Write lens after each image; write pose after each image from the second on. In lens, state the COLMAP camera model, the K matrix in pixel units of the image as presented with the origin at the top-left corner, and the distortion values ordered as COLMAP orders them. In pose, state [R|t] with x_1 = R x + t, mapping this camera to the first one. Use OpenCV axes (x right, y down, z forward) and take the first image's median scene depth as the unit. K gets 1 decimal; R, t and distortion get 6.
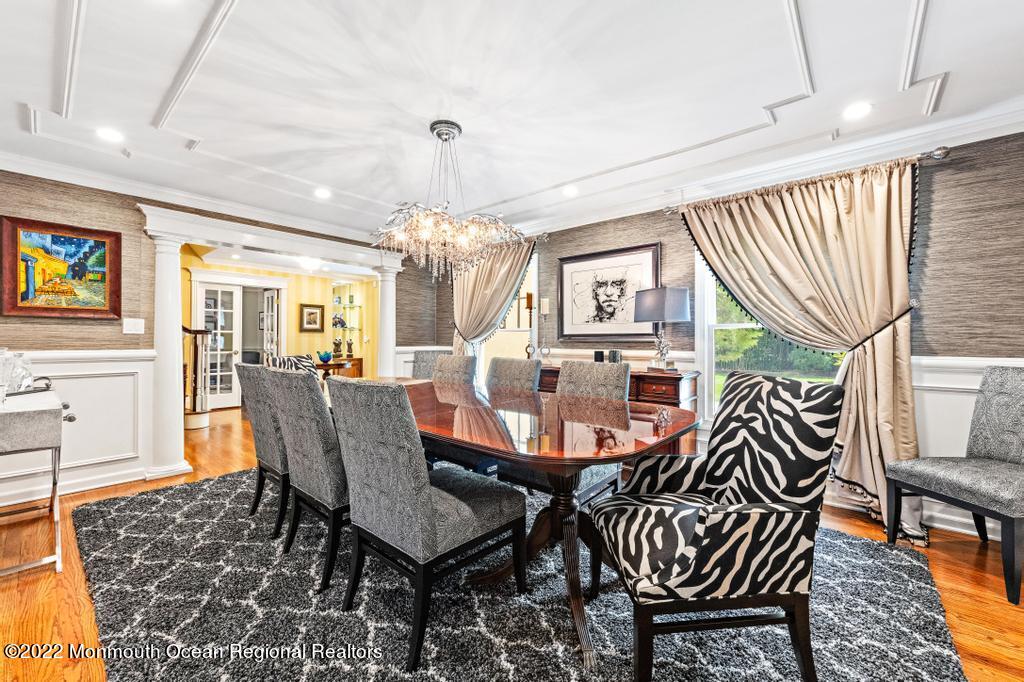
lens RADIAL K [[403.7, 0, 512.0], [0, 403.7, 341.0], [0, 0, 1]] dist [0.000370, -0.000047]
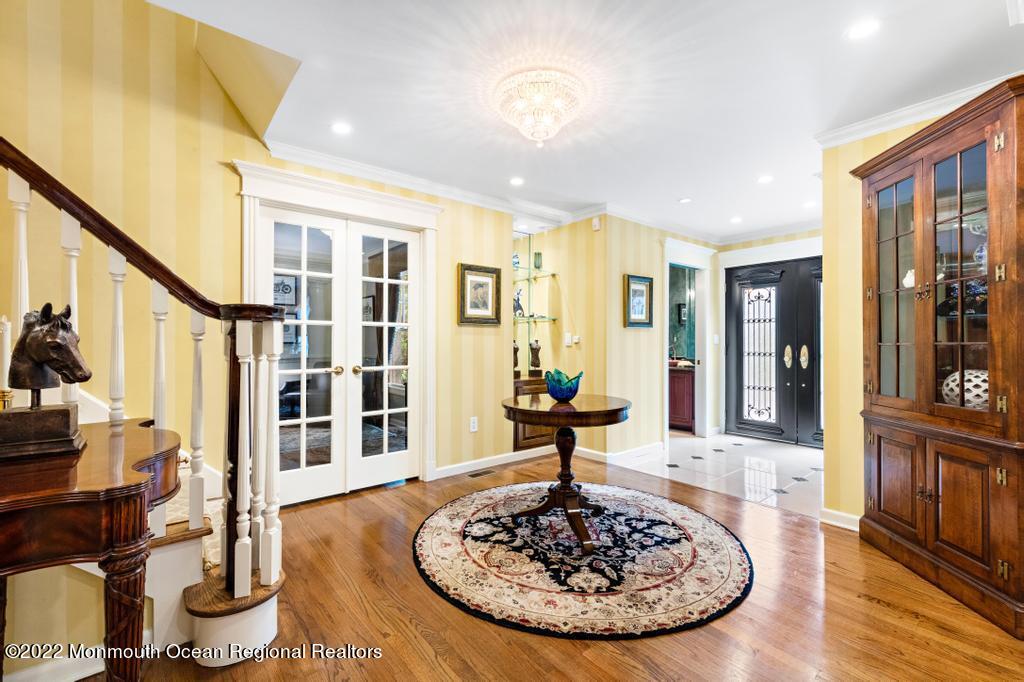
lens RADIAL K [[430.9, 0, 512.0], [0, 430.9, 341.0], [0, 0, 1]] dist [-0.000082, 0.000001]
pose [[0.985944, -0.003591, -0.167040, -0.377013], [0.002951, 0.999987, -0.004077, -0.000533], [0.167053, 0.003527, 0.985942, 0.512185]]
